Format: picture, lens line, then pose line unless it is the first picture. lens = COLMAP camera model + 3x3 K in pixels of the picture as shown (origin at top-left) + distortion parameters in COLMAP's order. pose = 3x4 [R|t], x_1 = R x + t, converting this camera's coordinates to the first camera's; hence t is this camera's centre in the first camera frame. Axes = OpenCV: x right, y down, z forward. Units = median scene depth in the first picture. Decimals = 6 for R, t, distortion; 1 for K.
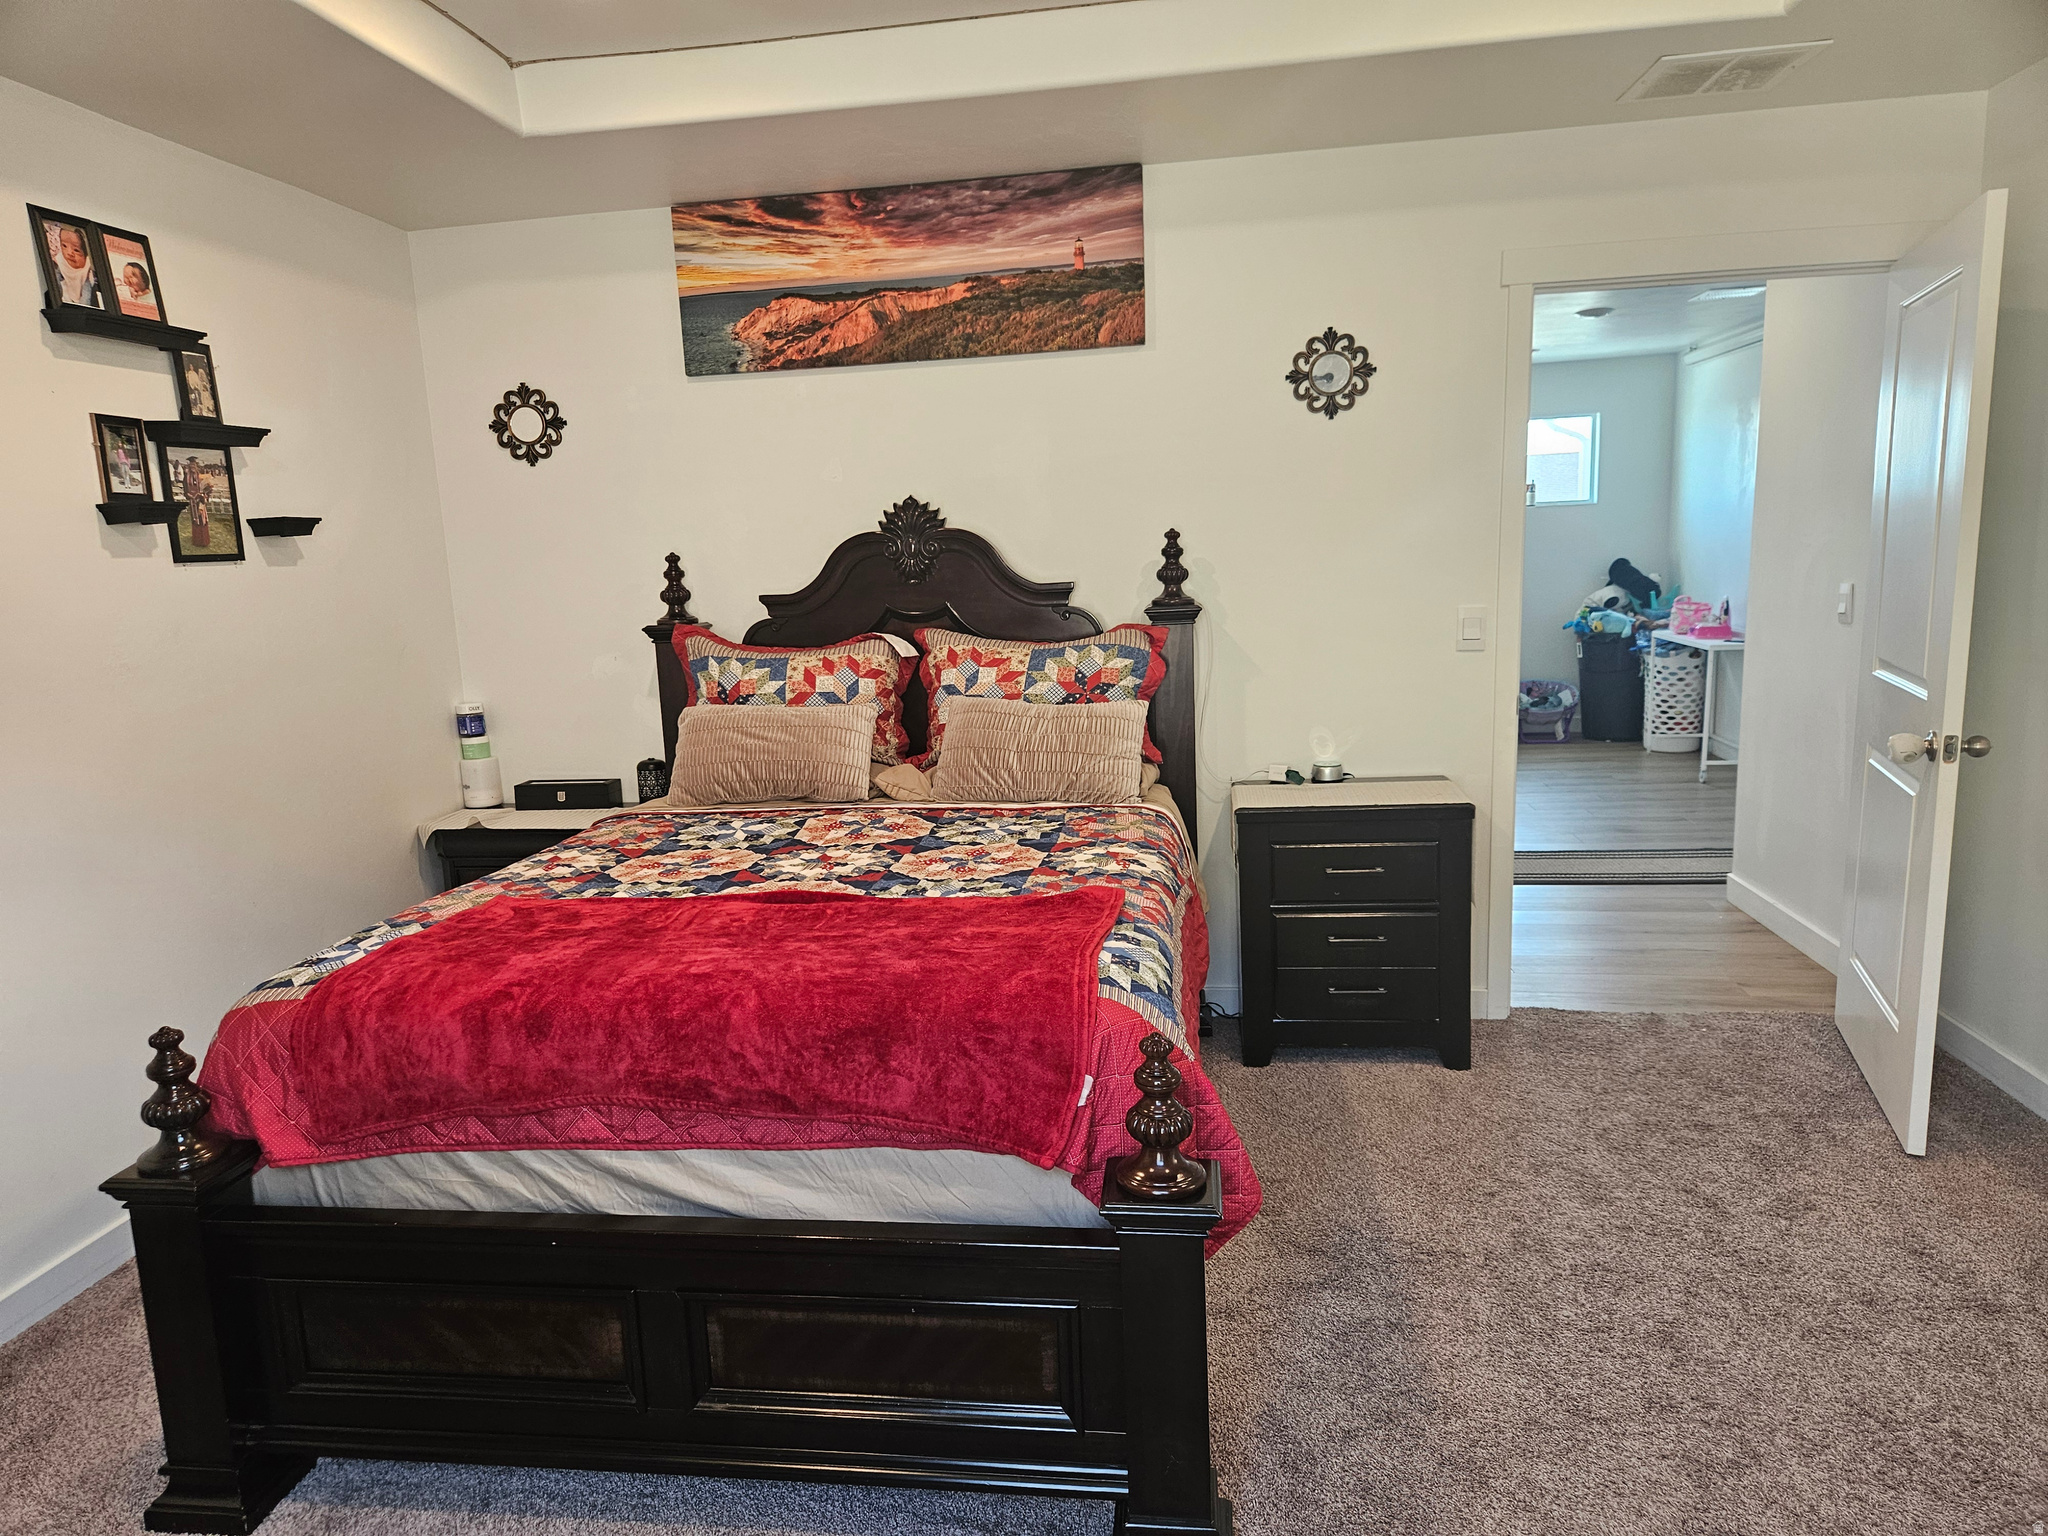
lens RADIAL K [[1344.1, 0, 1018.5], [0, 1344.1, 799.0], [0, 0, 1]] dist [0.068667, -0.054051]
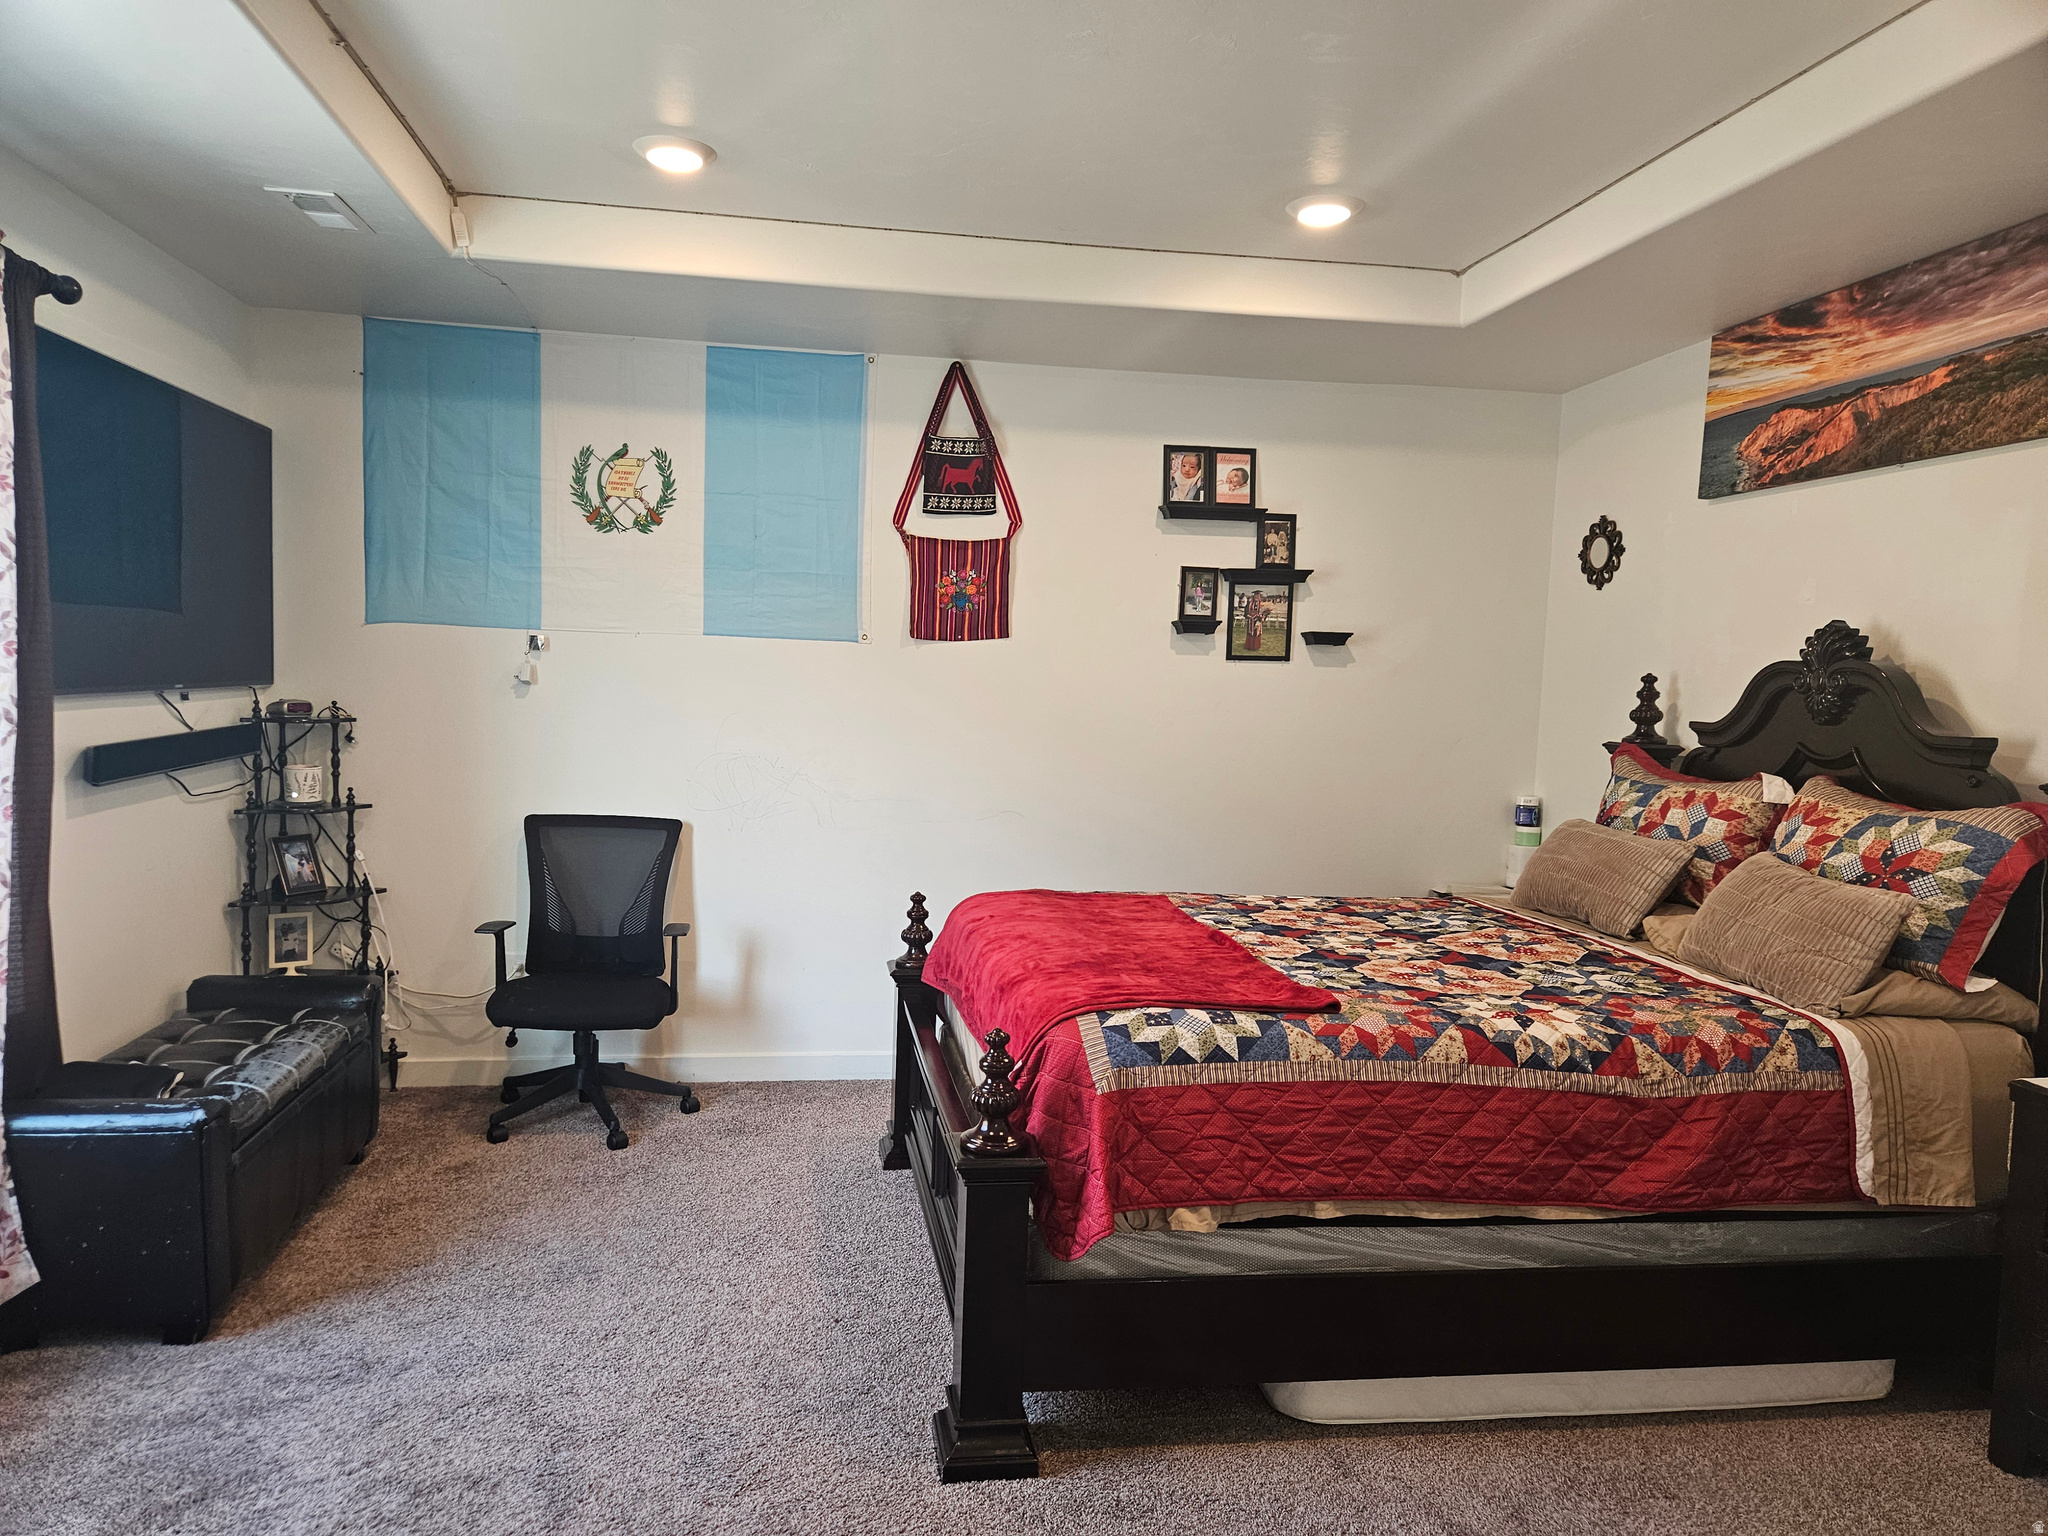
lens RADIAL K [[1400.3, 0, 1016.6], [0, 1400.3, 810.3], [0, 0, 1]] dist [0.076092, -0.073114]
pose [[0.285631, 0.146862, -0.947020, 0.651171], [-0.218196, 0.972200, 0.084956, -0.073250], [0.933169, 0.182369, 0.309736, 0.264073]]
